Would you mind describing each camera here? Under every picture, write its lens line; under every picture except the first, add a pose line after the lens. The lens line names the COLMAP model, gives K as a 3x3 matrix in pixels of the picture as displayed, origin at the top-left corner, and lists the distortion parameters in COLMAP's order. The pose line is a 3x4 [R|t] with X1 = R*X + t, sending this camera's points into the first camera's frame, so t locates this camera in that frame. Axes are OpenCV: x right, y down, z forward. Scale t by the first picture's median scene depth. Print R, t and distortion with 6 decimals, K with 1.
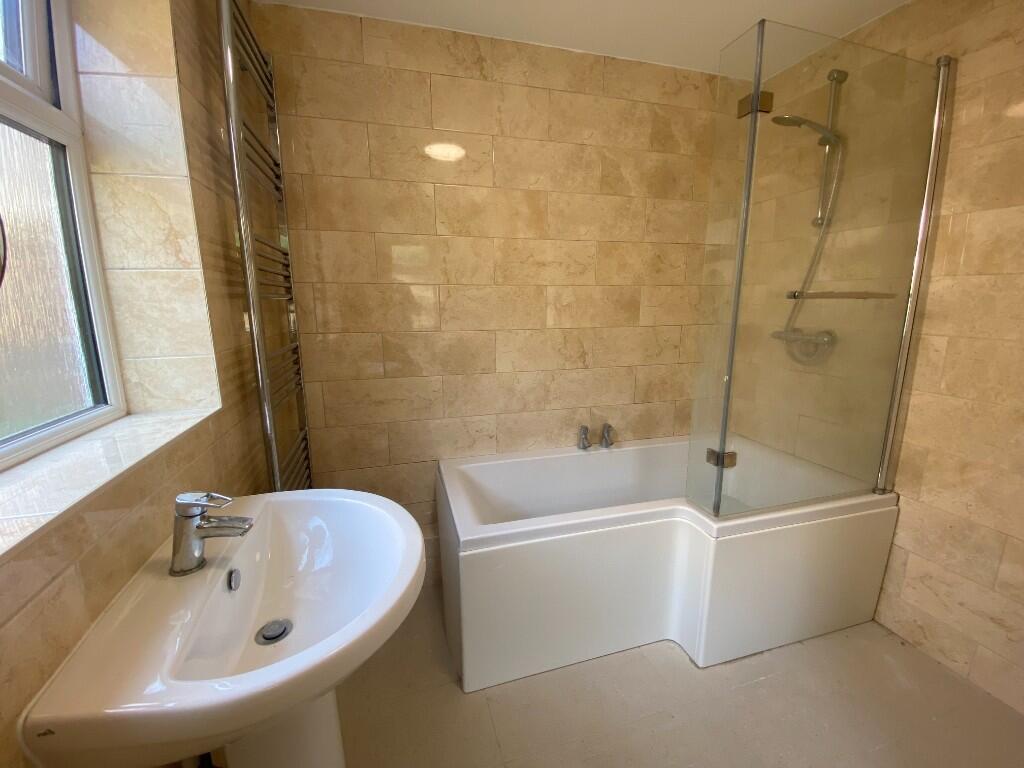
lens RADIAL K [[412.8, 0, 500.6], [0, 412.8, 383.4], [0, 0, 1]] dist [0.025539, -0.021053]
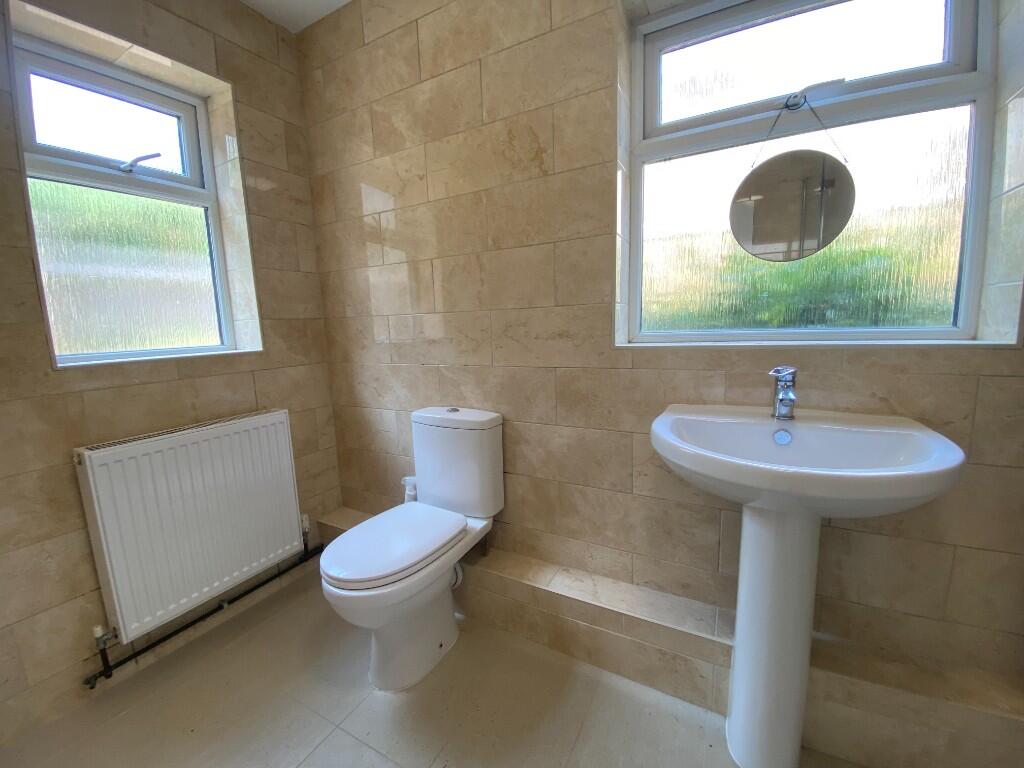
lens RADIAL K [[413.6, 0, 510.3], [0, 413.6, 384.1], [0, 0, 1]] dist [0.021371, -0.020988]
pose [[-0.708229, 0.133153, -0.693312, 0.369035], [-0.102450, 0.952273, 0.287542, 0.002025], [0.698509, 0.274675, -0.660786, 0.481029]]
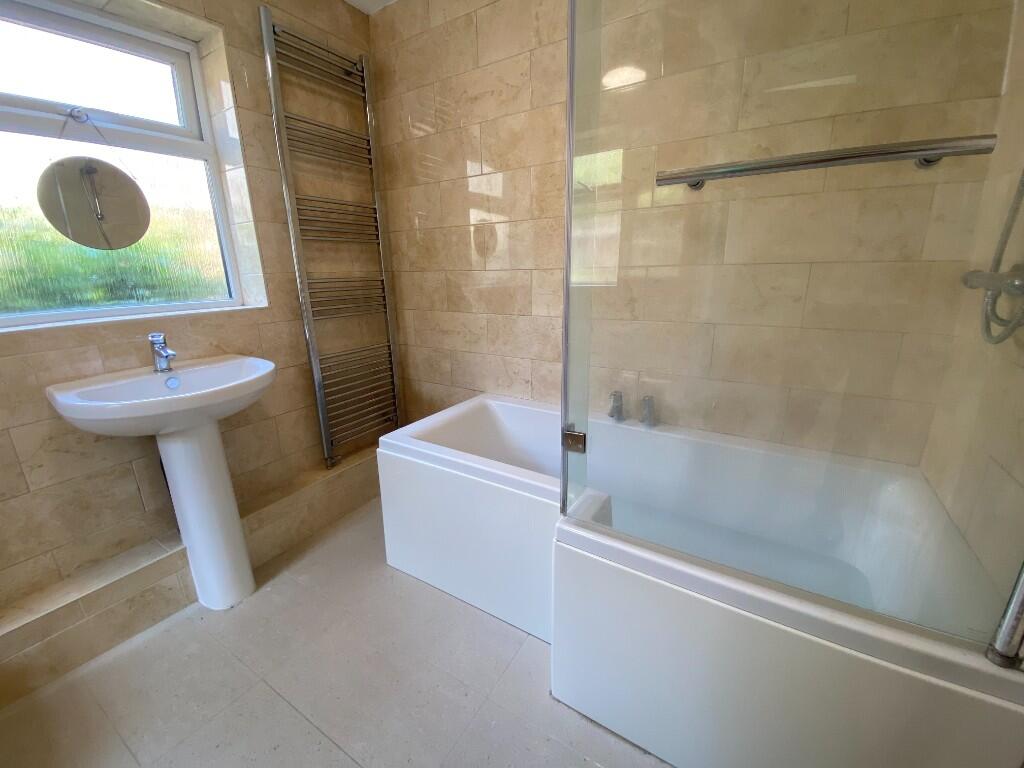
lens RADIAL K [[413.6, 0, 510.3], [0, 413.6, 384.1], [0, 0, 1]] dist [0.021371, -0.020988]
pose [[0.672024, 0.187830, -0.716313, 0.702237], [-0.129703, 0.982200, 0.135867, 0.006849], [0.729083, 0.001602, 0.684424, 0.321631]]
